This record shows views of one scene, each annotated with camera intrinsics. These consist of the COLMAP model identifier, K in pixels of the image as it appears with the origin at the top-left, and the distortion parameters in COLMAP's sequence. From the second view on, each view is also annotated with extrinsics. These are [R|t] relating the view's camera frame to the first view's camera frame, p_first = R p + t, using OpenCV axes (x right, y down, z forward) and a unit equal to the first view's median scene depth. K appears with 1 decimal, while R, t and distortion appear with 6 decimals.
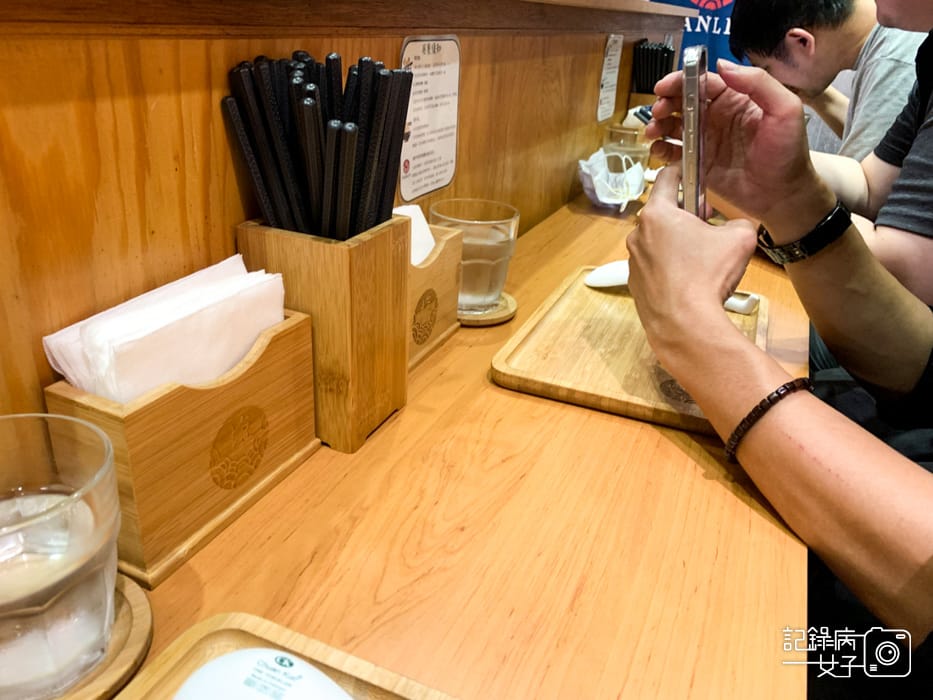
lens RADIAL K [[714.9, 0, 466.5], [0, 714.9, 350.0], [0, 0, 1]] dist [0.095356, -0.187414]
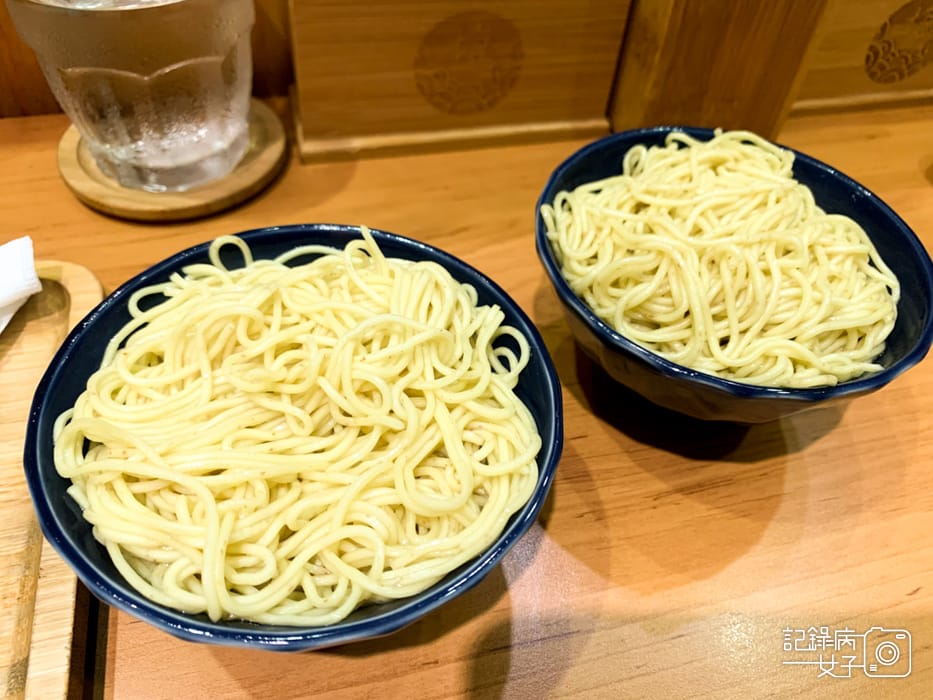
lens RADIAL K [[714.9, 0, 466.5], [0, 714.9, 350.0], [0, 0, 1]] dist [0.095356, -0.187414]
pose [[0.617215, 0.589418, -0.521183, 0.280911], [-0.357464, 0.800173, 0.481604, 0.006935], [0.700902, -0.110949, 0.704575, 0.428631]]
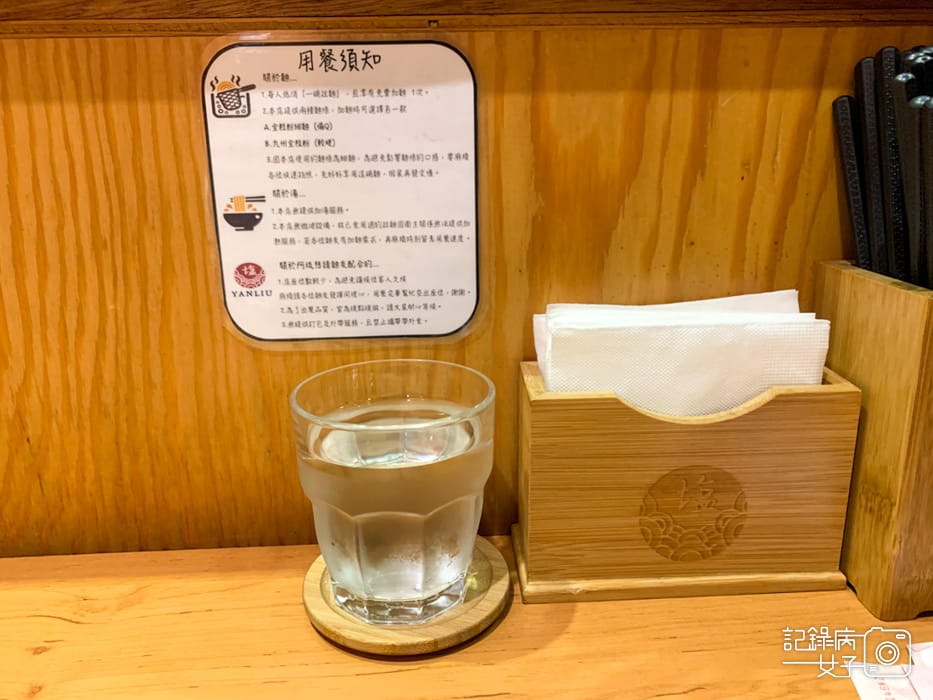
lens RADIAL K [[714.9, 0, 466.5], [0, 714.9, 350.0], [0, 0, 1]] dist [0.095356, -0.187414]
pose [[0.434497, 0.185611, -0.881340, 0.250870], [-0.338052, 0.940602, 0.031434, 0.025590], [0.834825, 0.284281, 0.471436, 0.381432]]
